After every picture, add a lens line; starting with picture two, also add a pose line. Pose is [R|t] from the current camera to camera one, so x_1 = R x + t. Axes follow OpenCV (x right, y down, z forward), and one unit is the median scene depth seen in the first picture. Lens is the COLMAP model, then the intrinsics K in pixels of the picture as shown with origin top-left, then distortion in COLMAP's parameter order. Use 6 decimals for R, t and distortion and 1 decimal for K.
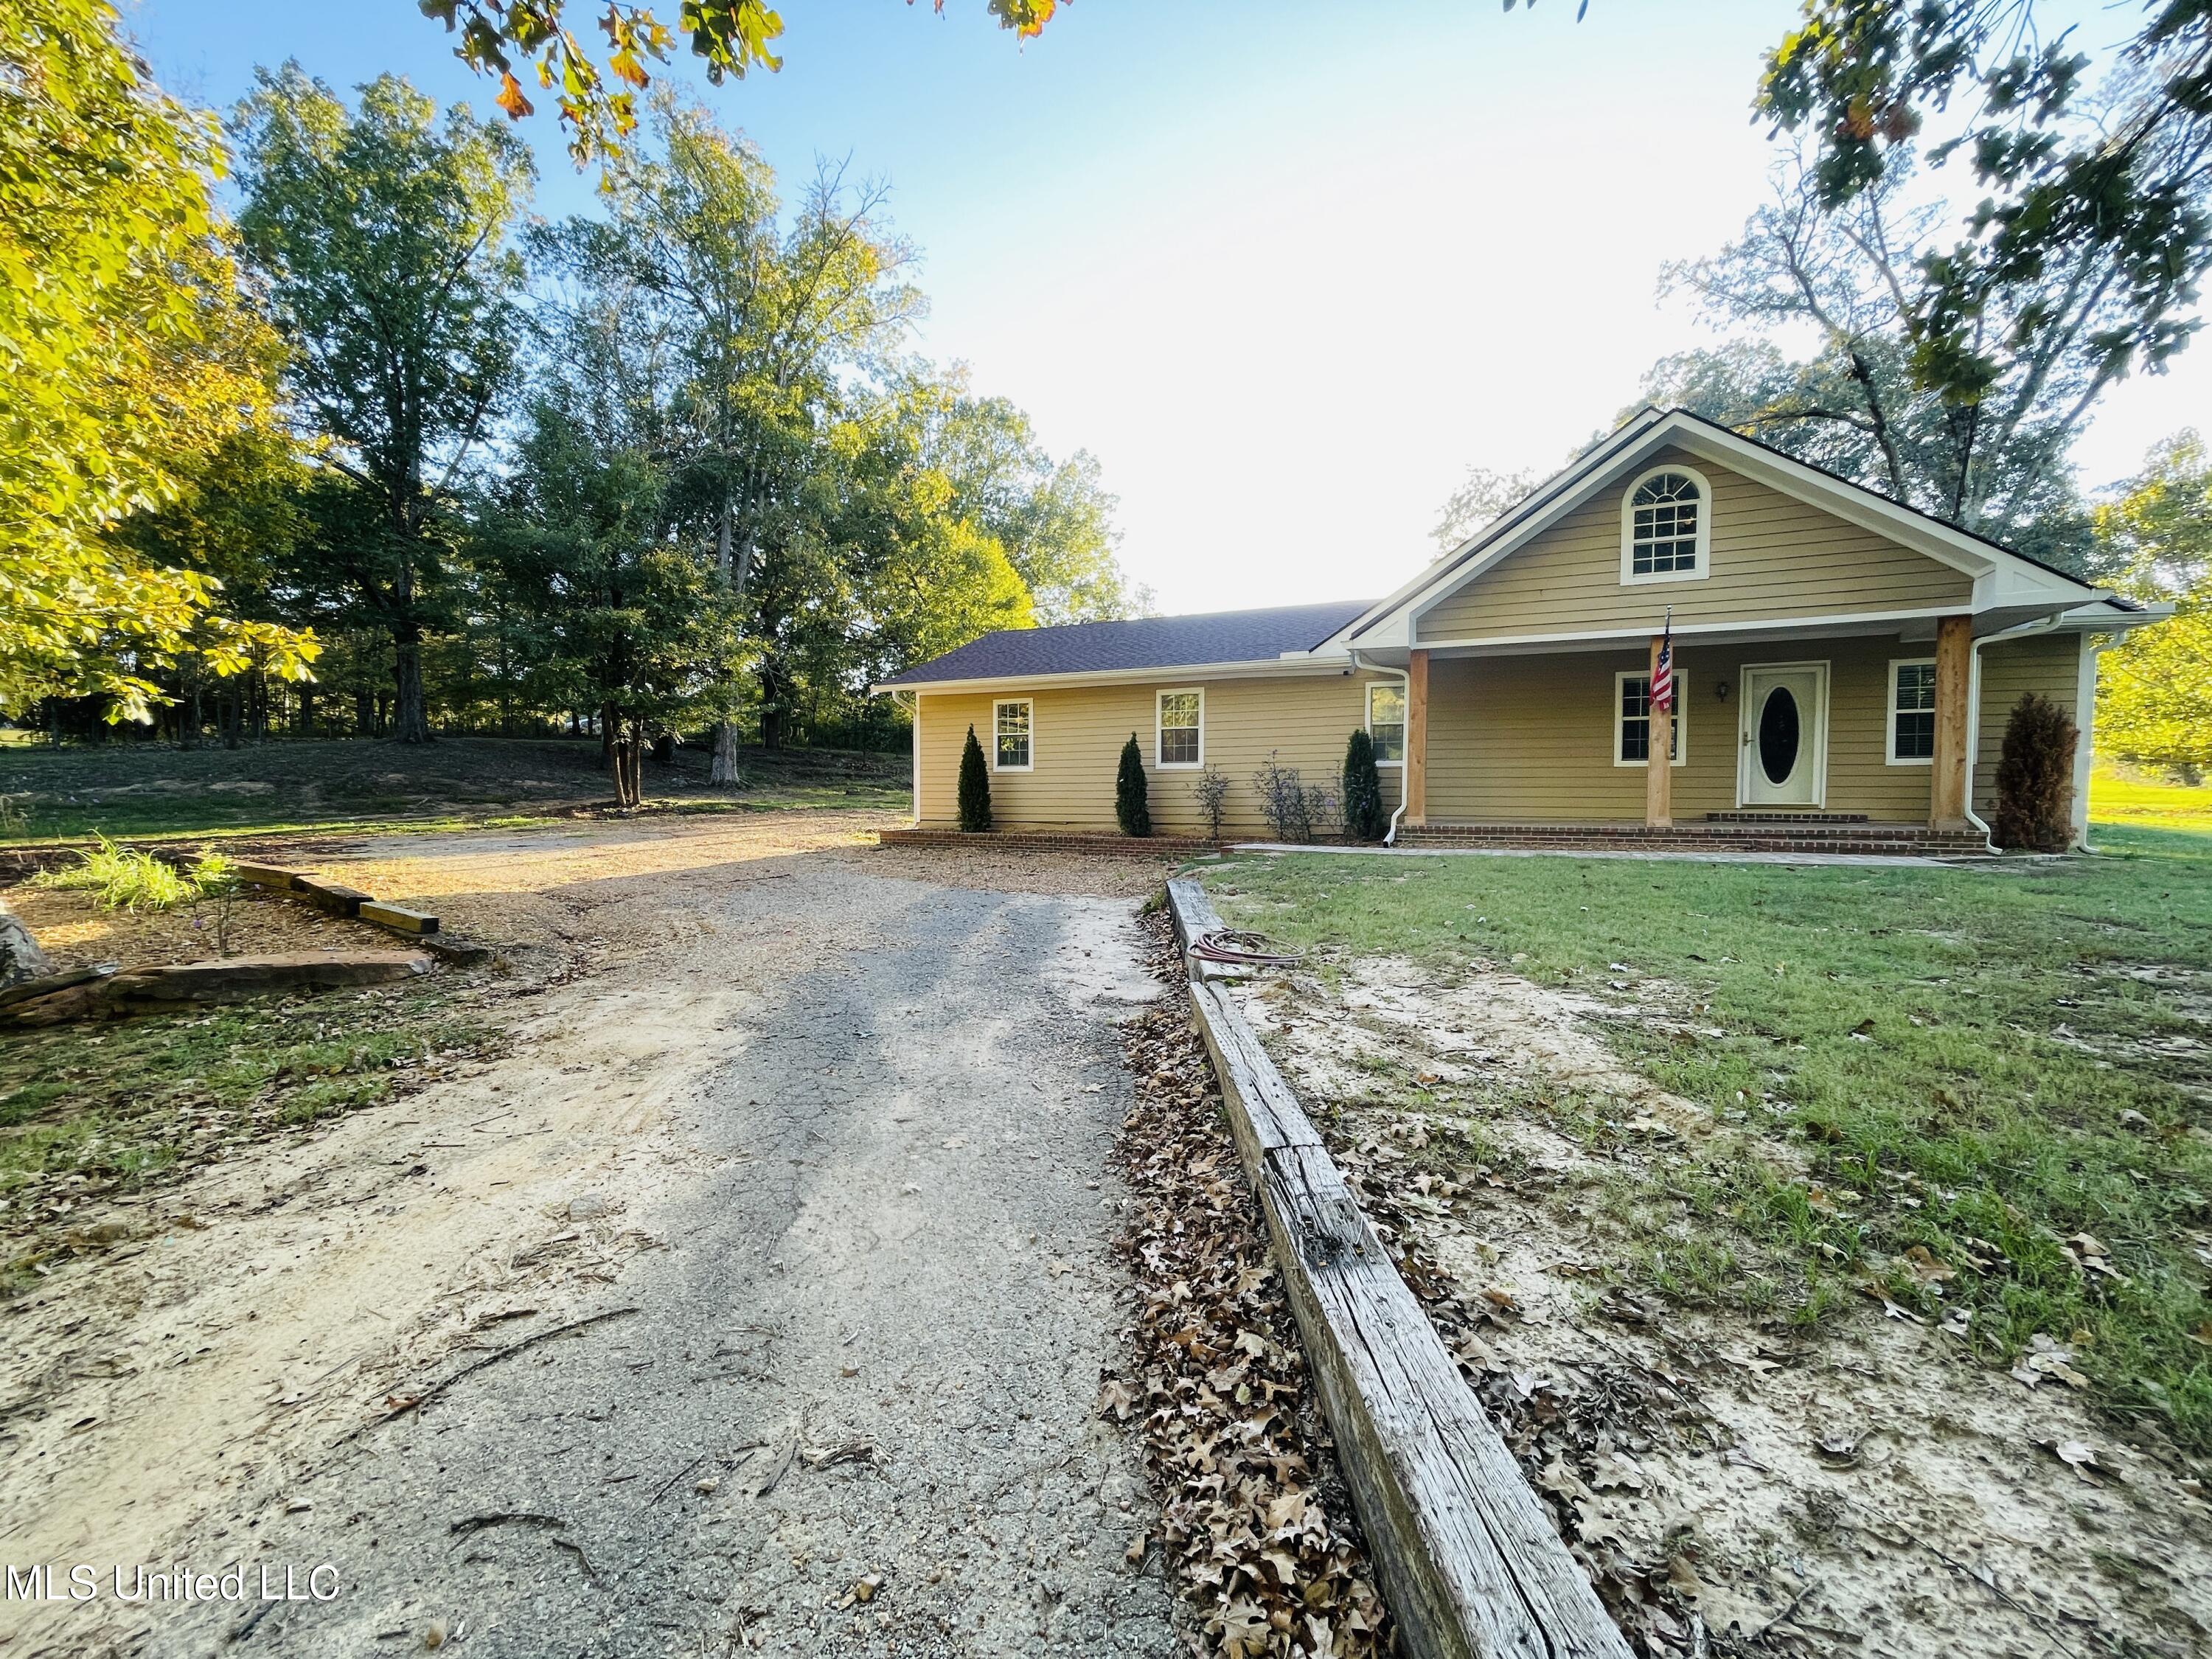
lens RADIAL K [[893.9, 0, 1111.5], [0, 893.9, 829.2], [0, 0, 1]] dist [0.000563, 0.000670]
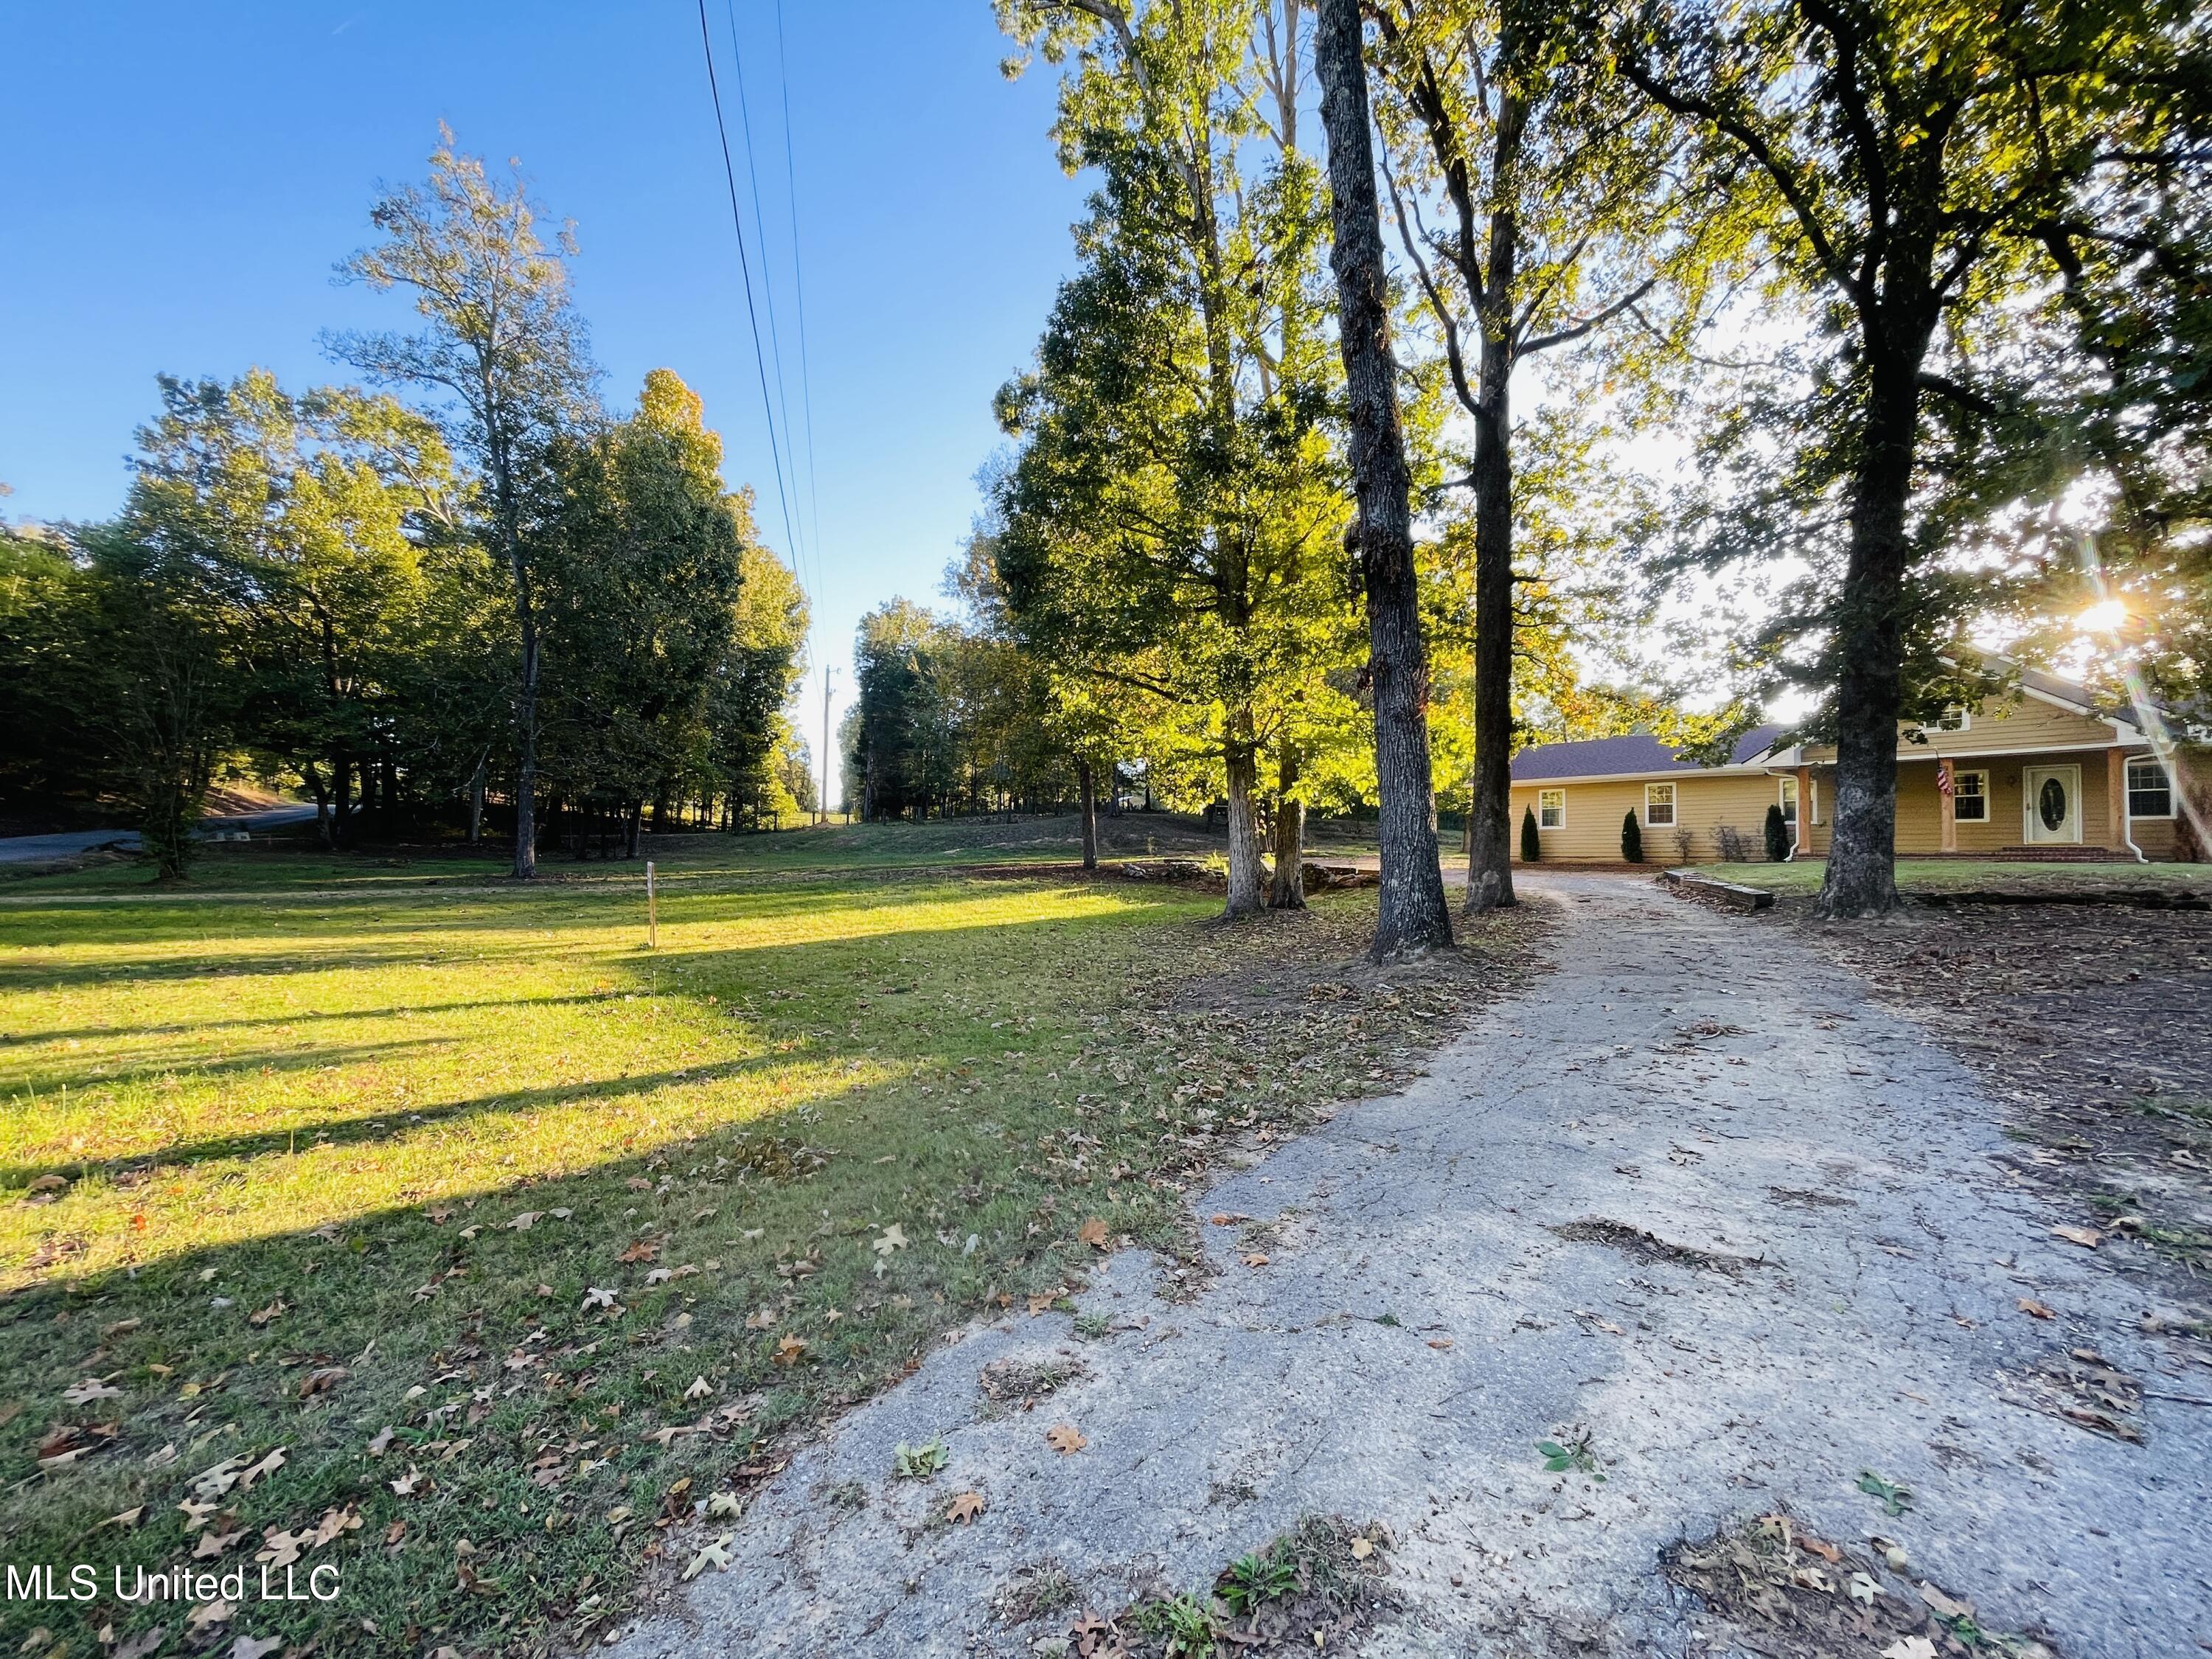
lens RADIAL K [[893.9, 0, 1105.5], [0, 893.9, 817.4], [0, 0, 1]] dist [0.000563, 0.000670]
pose [[0.898155, -0.013751, -0.439465, -0.161662], [-0.024185, 0.996452, -0.080608, 0.101650], [0.439014, 0.083027, 0.894636, -1.303925]]
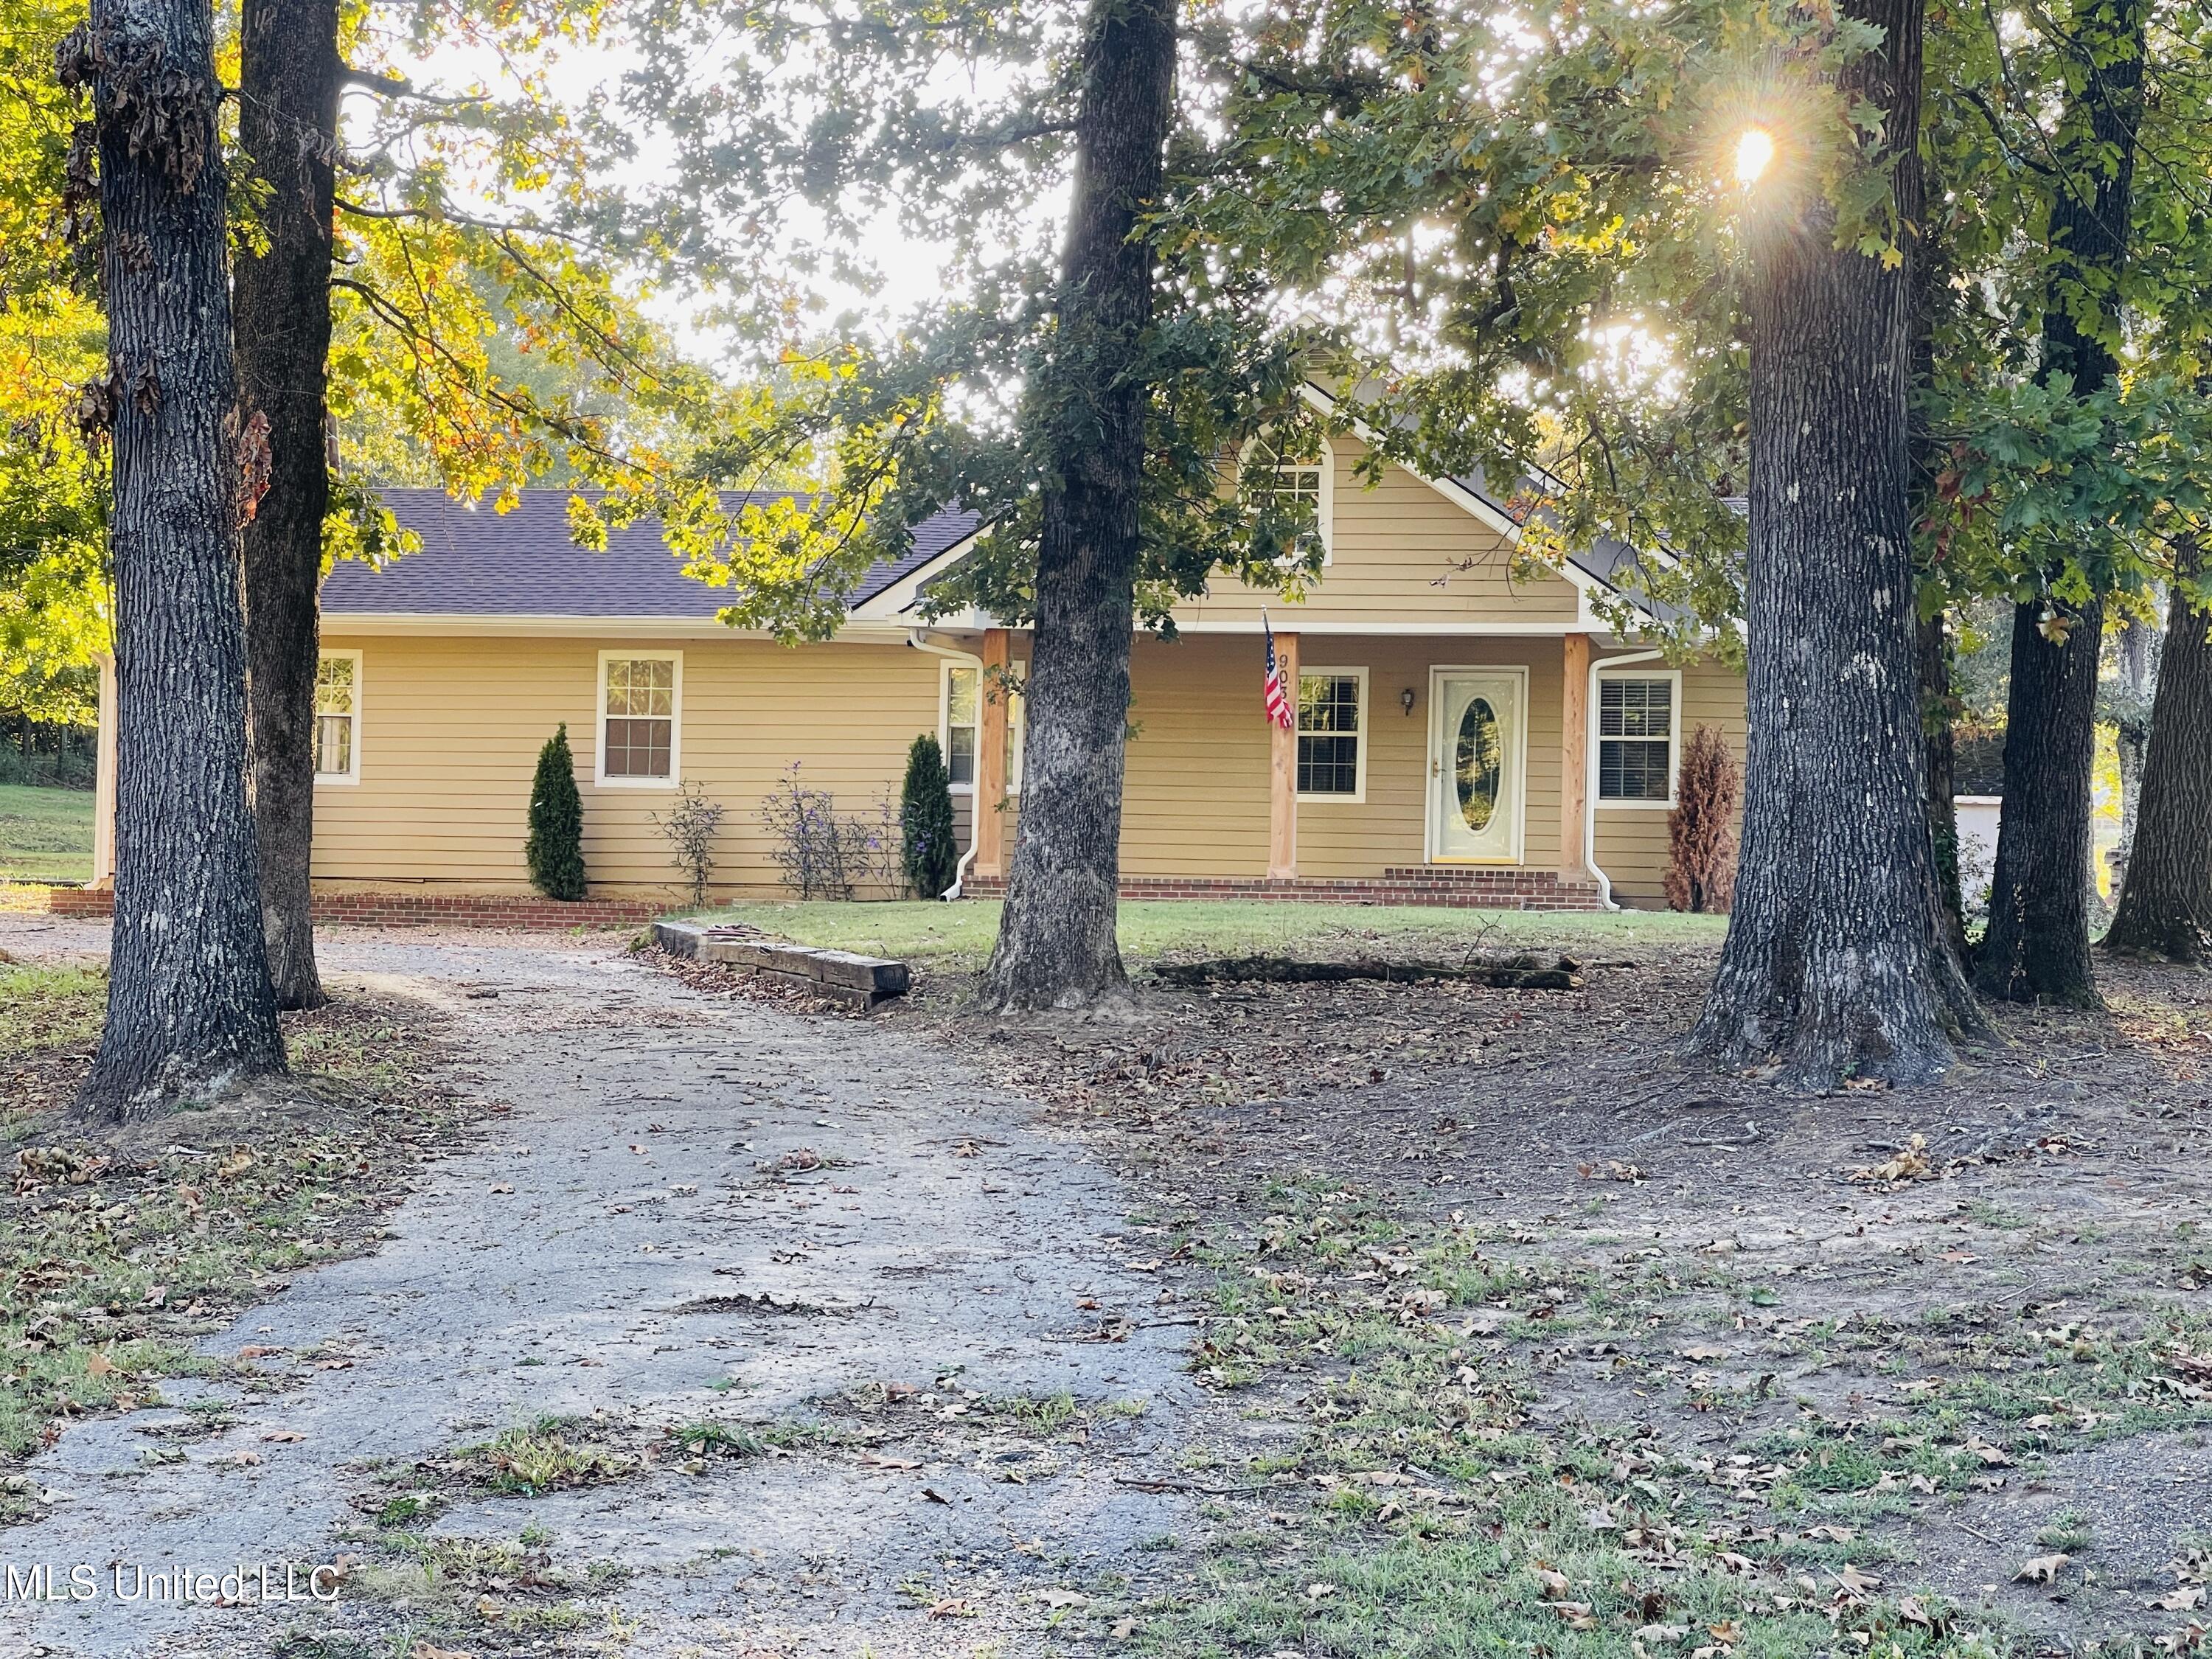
lens RADIAL K [[4120.3, 0, 1111.3], [0, 4120.3, 832.0], [0, 0, 1]] dist [0.439171, 0.000000]
pose [[0.973137, 0.024628, 0.228906, -0.279283], [-0.010969, 0.998093, -0.060751, 0.140728], [-0.229966, 0.056608, 0.971551, -1.955151]]
